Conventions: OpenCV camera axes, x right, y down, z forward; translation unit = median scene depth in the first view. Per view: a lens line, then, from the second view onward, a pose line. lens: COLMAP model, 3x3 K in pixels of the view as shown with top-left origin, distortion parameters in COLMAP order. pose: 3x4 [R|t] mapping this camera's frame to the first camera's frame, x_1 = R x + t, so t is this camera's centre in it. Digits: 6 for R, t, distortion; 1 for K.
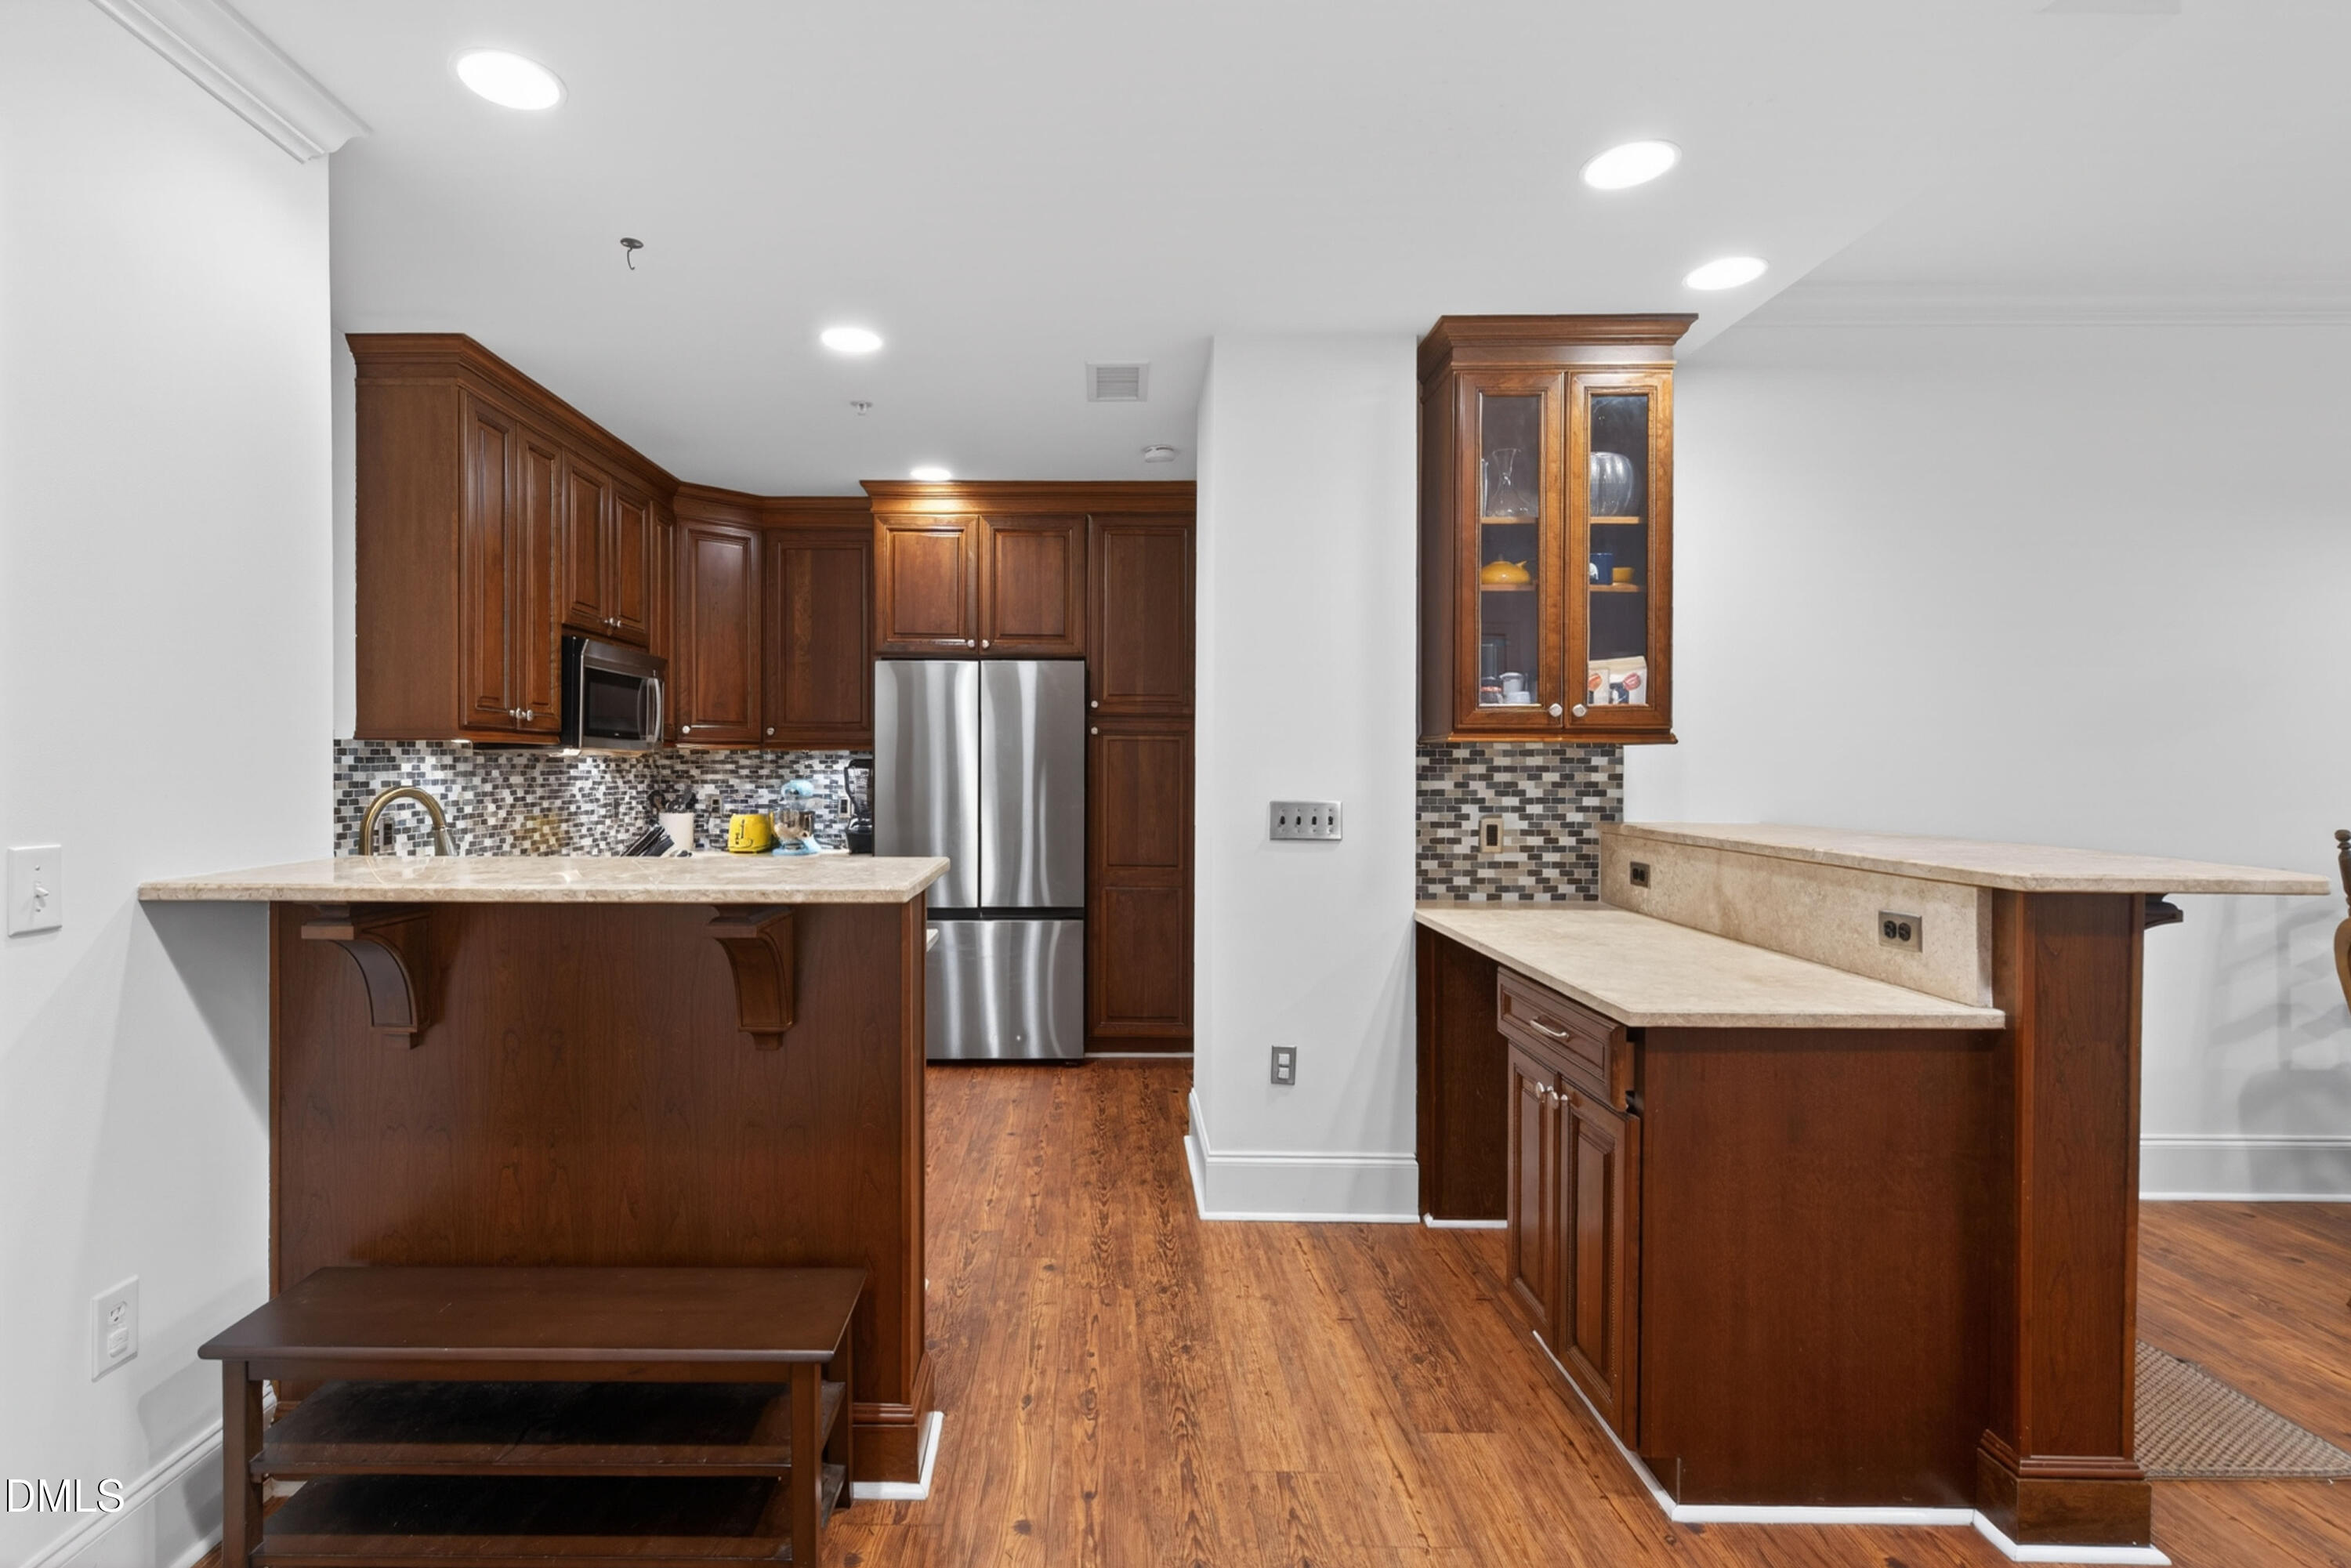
lens RADIAL K [[1105.1, 0, 1089.9], [0, 1105.1, 775.0], [0, 0, 1]] dist [-0.000680, -0.000375]
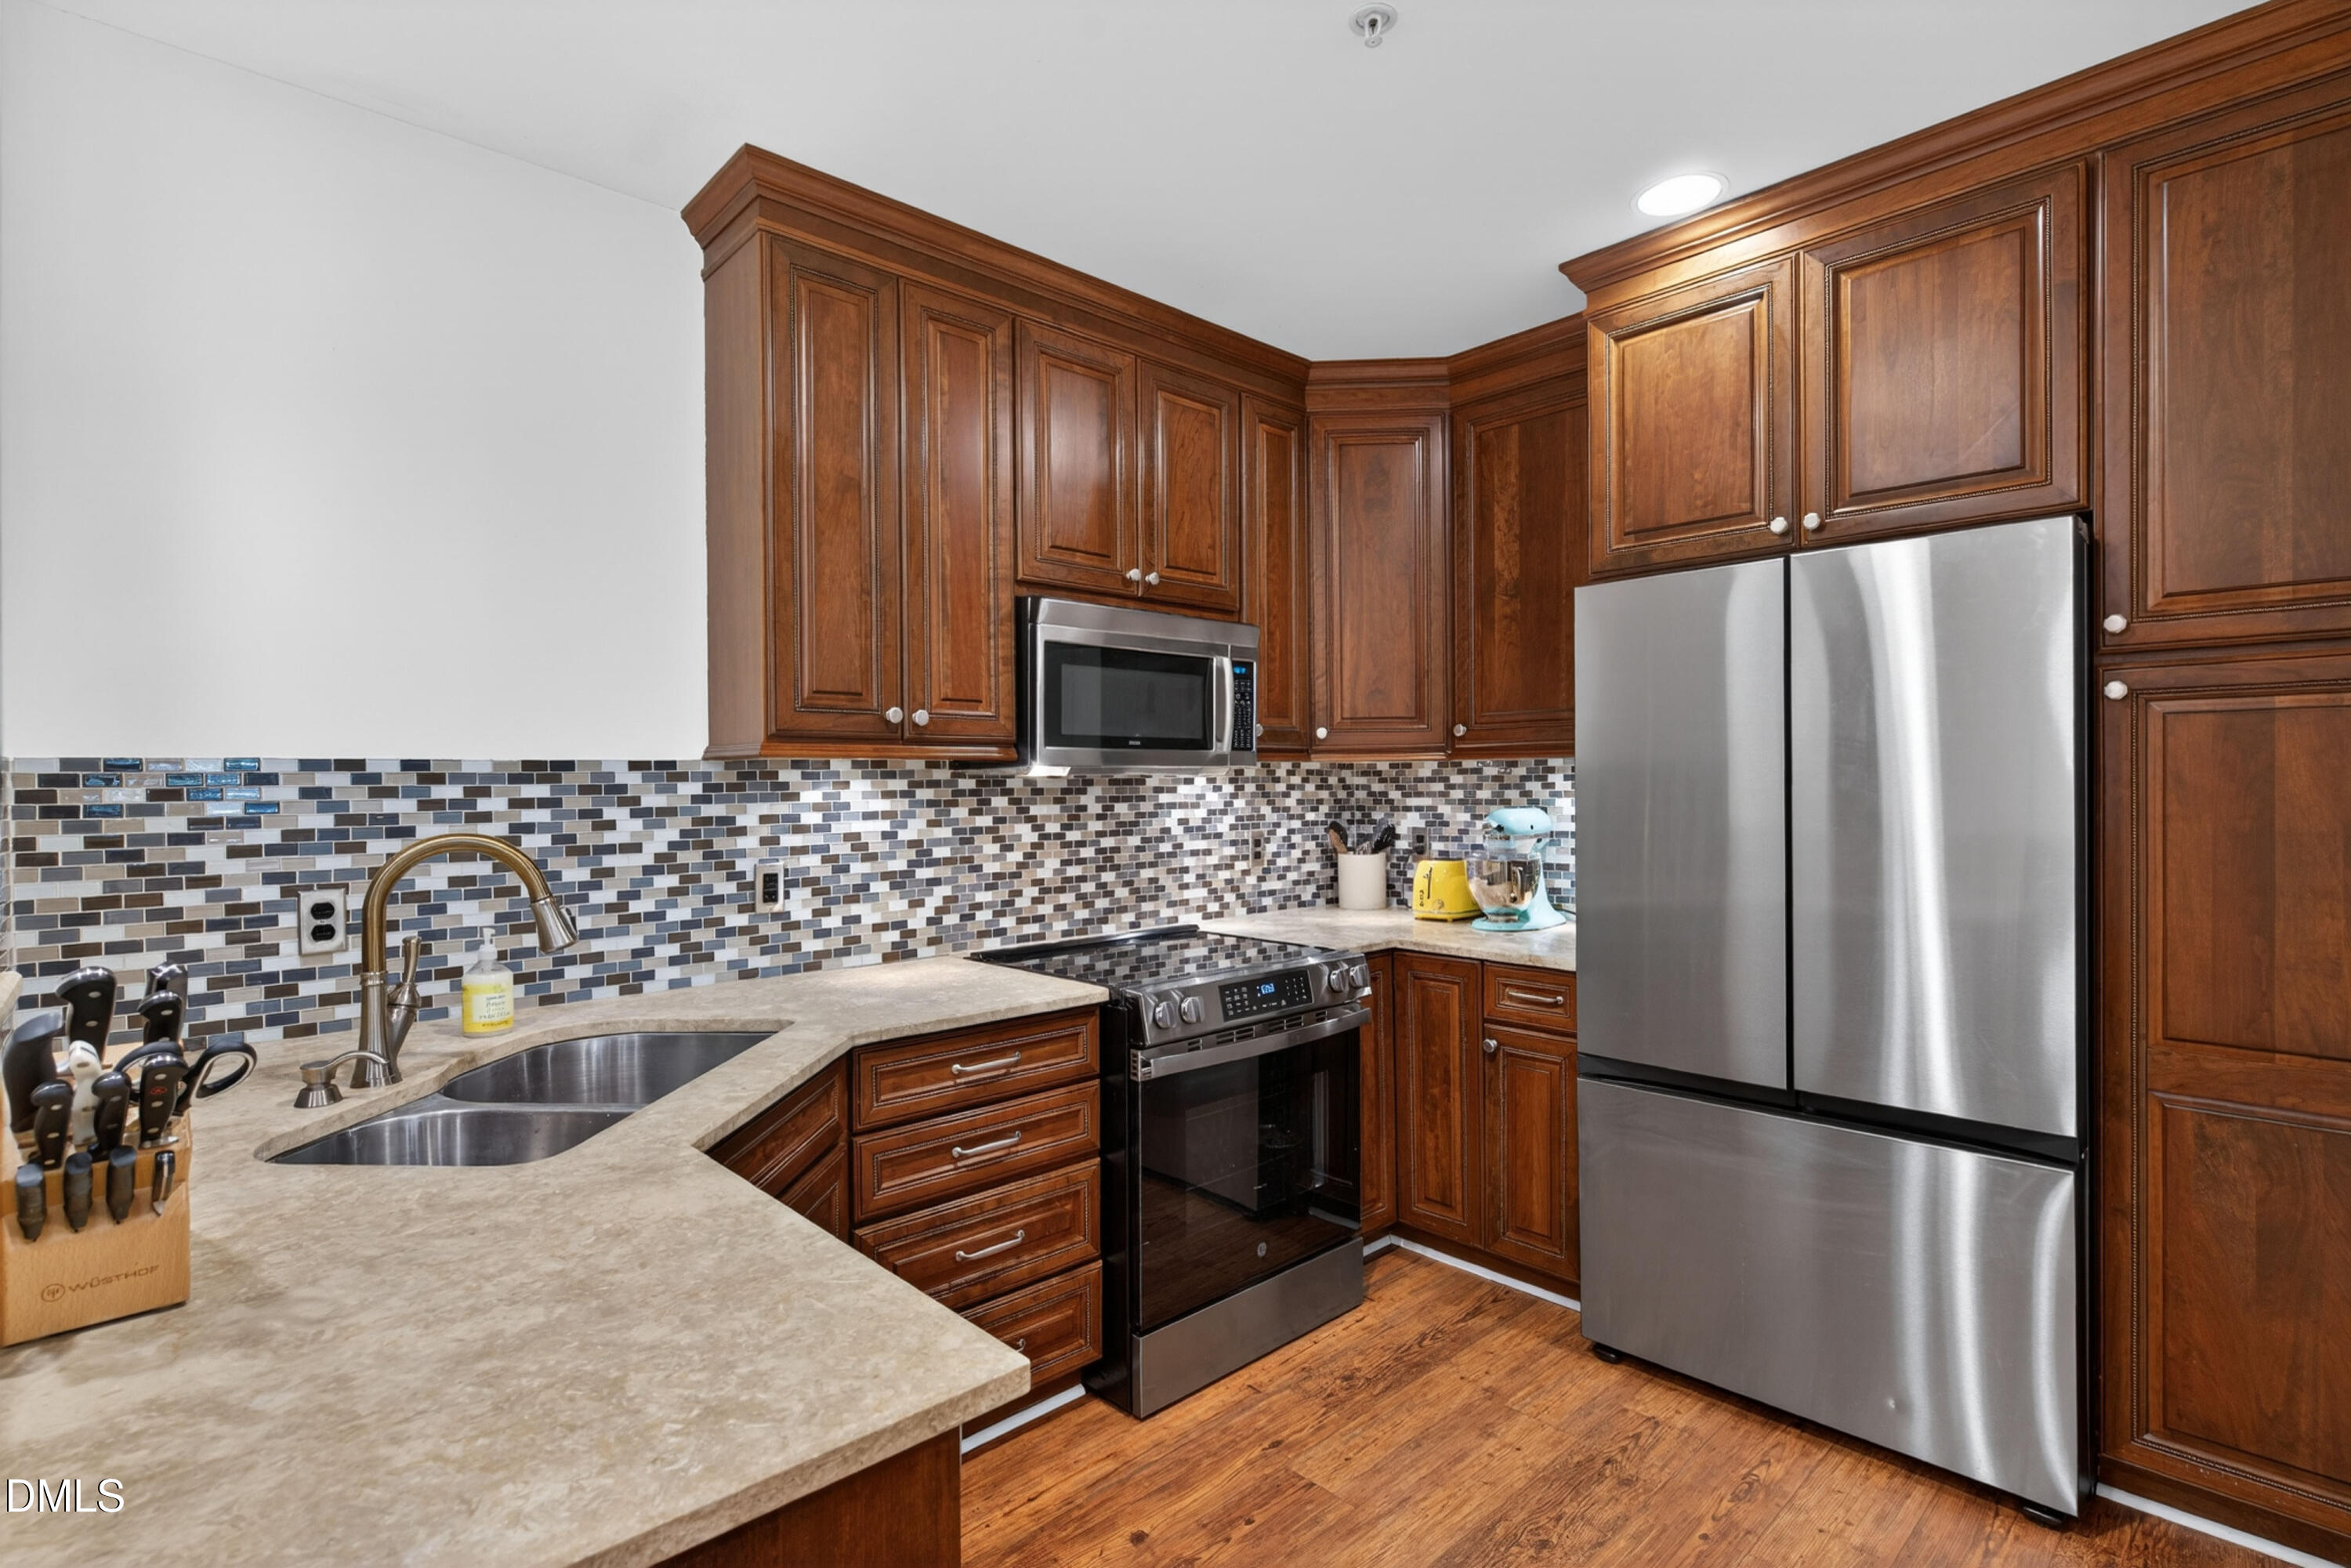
lens RADIAL K [[1102.5, 0, 1175.5], [0, 1102.5, 784.0], [0, 0, 1]] dist [-0.011581, -0.000627]
pose [[0.684790, -0.008264, -0.728694, 0.066379], [0.005756, 0.999966, -0.005931, -0.007708], [0.728718, -0.000133, 0.684814, 0.562026]]
